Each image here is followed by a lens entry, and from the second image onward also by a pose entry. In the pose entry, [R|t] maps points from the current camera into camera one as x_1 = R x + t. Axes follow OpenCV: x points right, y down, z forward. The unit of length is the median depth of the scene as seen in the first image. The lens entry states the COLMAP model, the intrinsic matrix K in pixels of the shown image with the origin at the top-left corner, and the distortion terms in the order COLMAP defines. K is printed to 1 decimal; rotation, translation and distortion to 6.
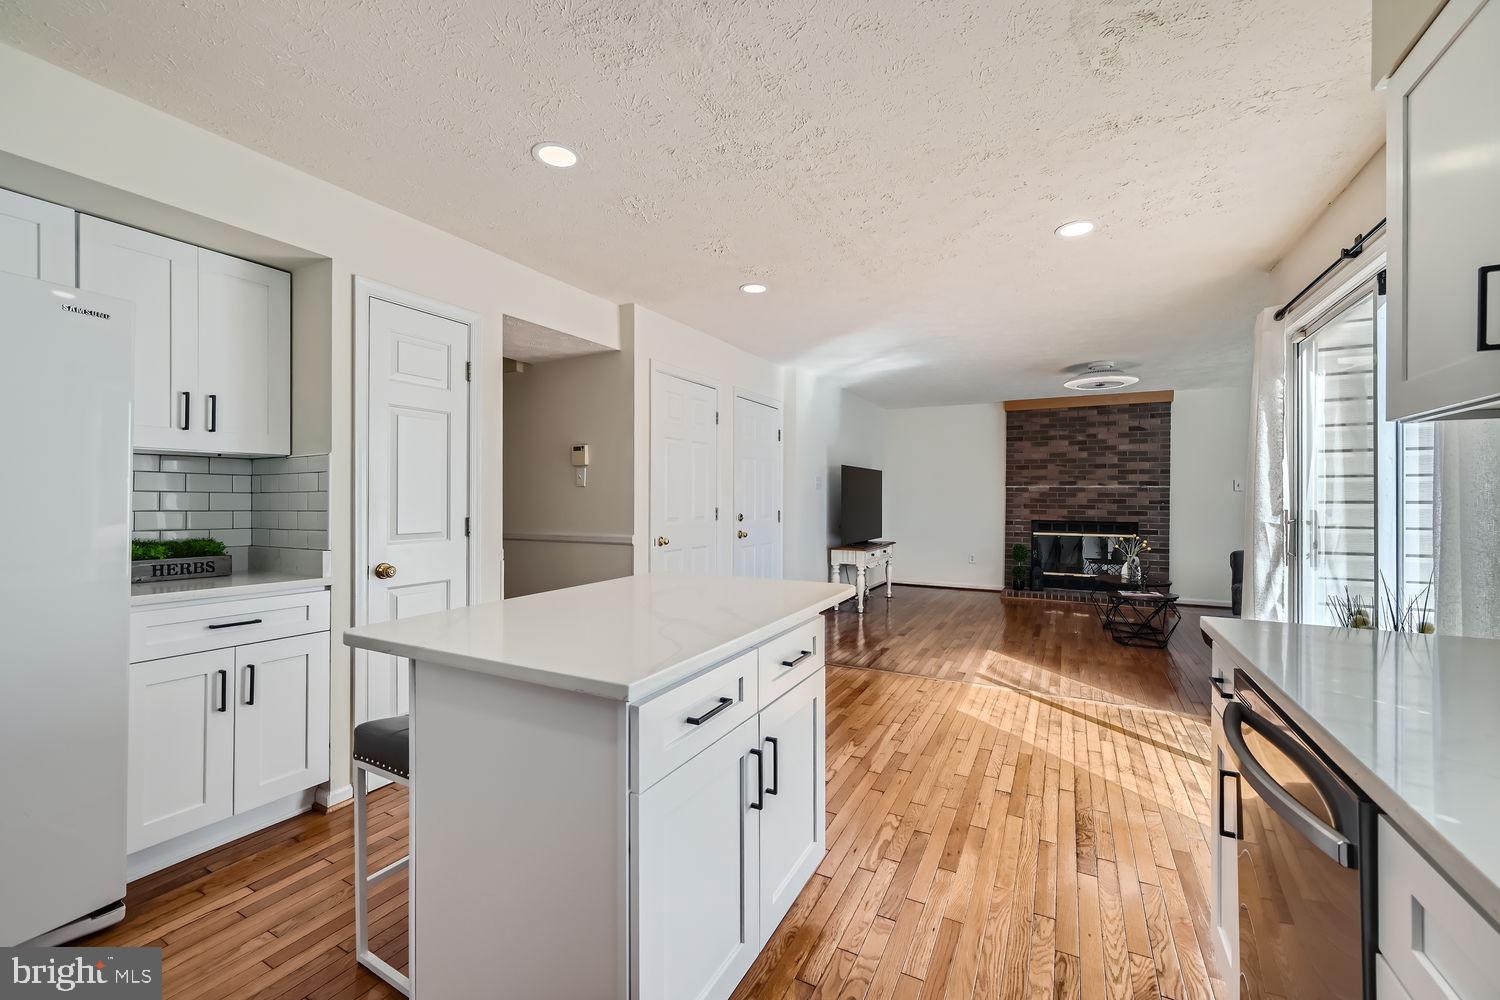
lens RADIAL K [[600.8, 0, 748.2], [0, 600.8, 496.5], [0, 0, 1]] dist [-0.001668, 0.000142]
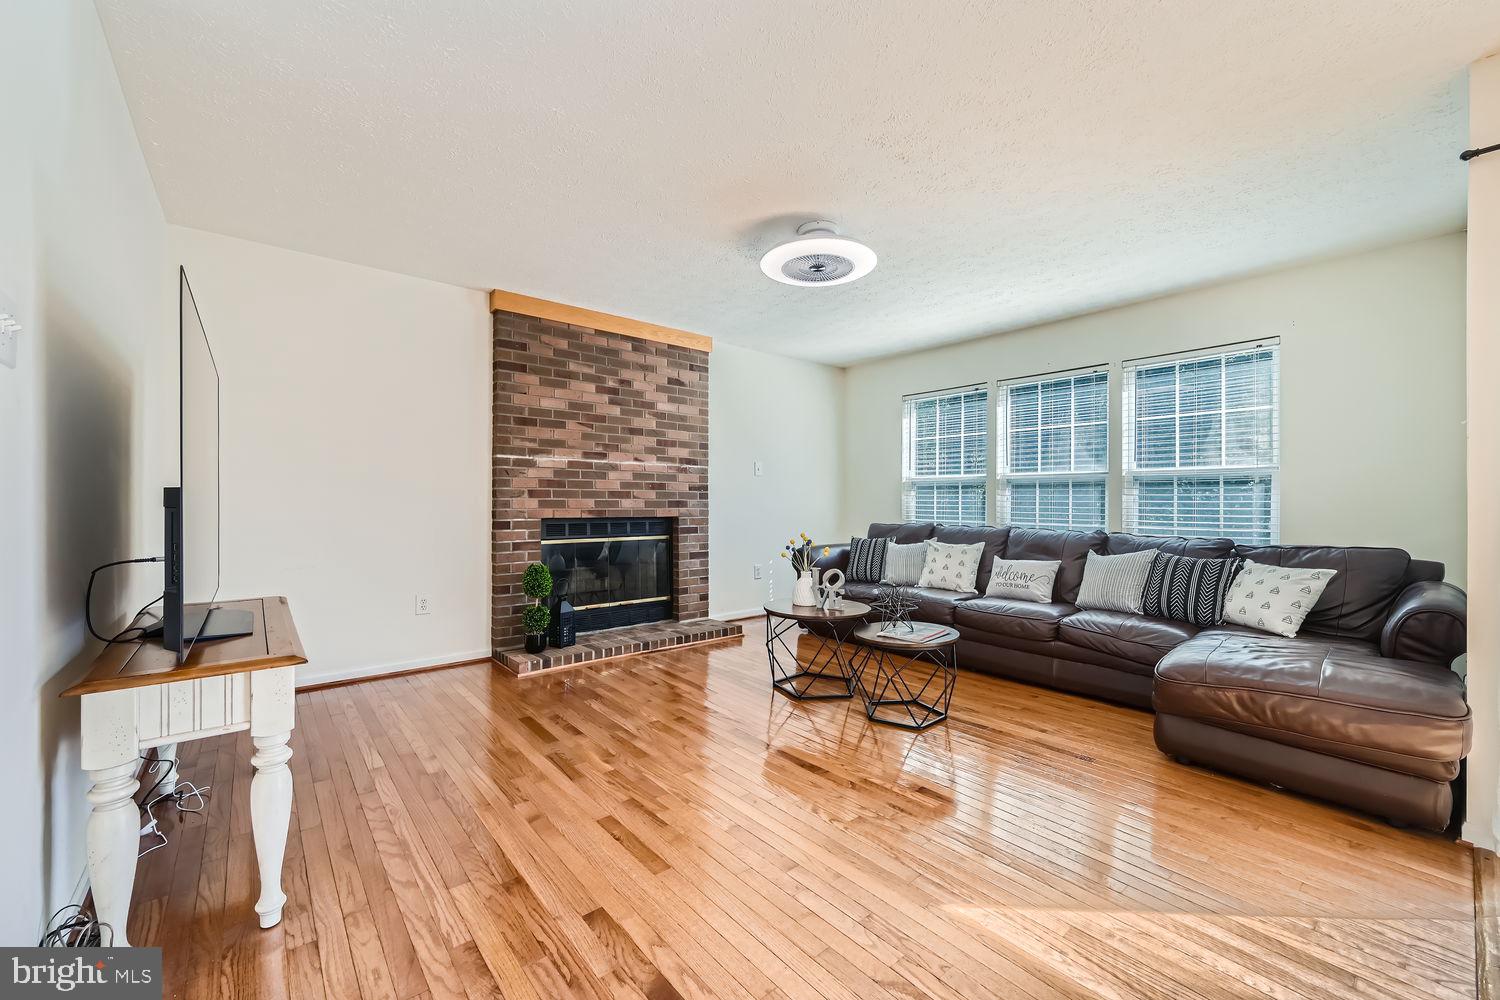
lens RADIAL K [[600.8, 0, 743.7], [0, 600.8, 500.0], [0, 0, 1]] dist [-0.001668, 0.000142]
pose [[0.371940, -0.004592, 0.928245, 0.030214], [-0.007903, 0.999936, 0.008114, 0.016811], [-0.928223, -0.010354, 0.371880, 0.648793]]
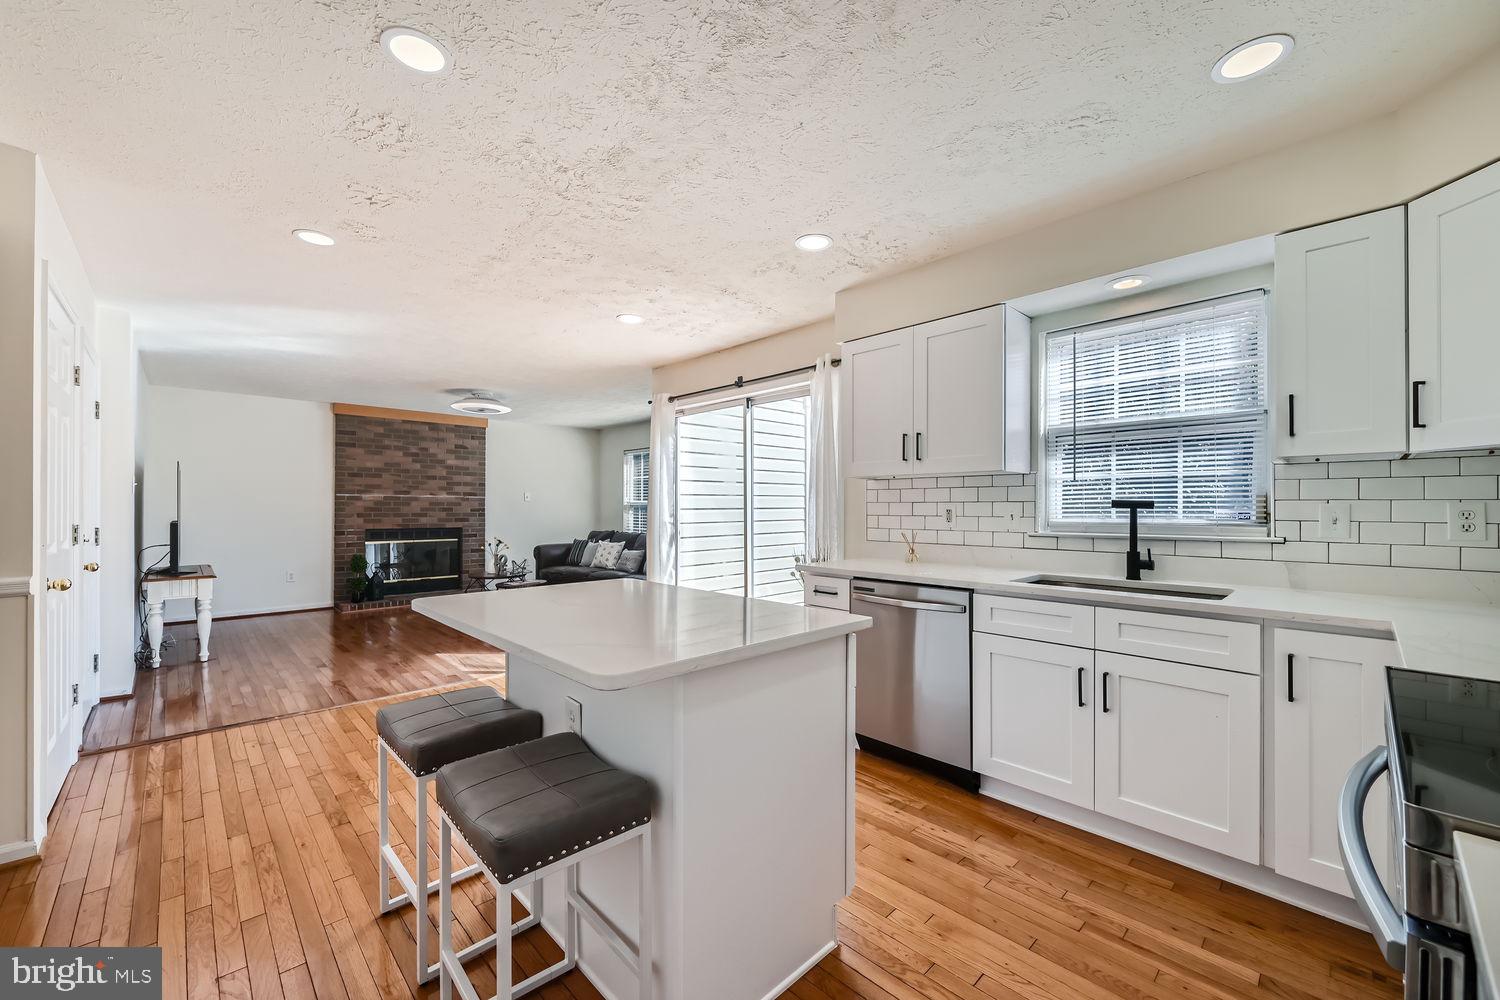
lens RADIAL K [[600.8, 0, 748.9], [0, 600.8, 502.2], [0, 0, 1]] dist [-0.001668, 0.000142]
pose [[0.303043, 0.004511, 0.952966, -0.281437], [-0.000647, 0.999990, -0.004528, -0.001100], [-0.952977, 0.000755, 0.303042, 0.114429]]
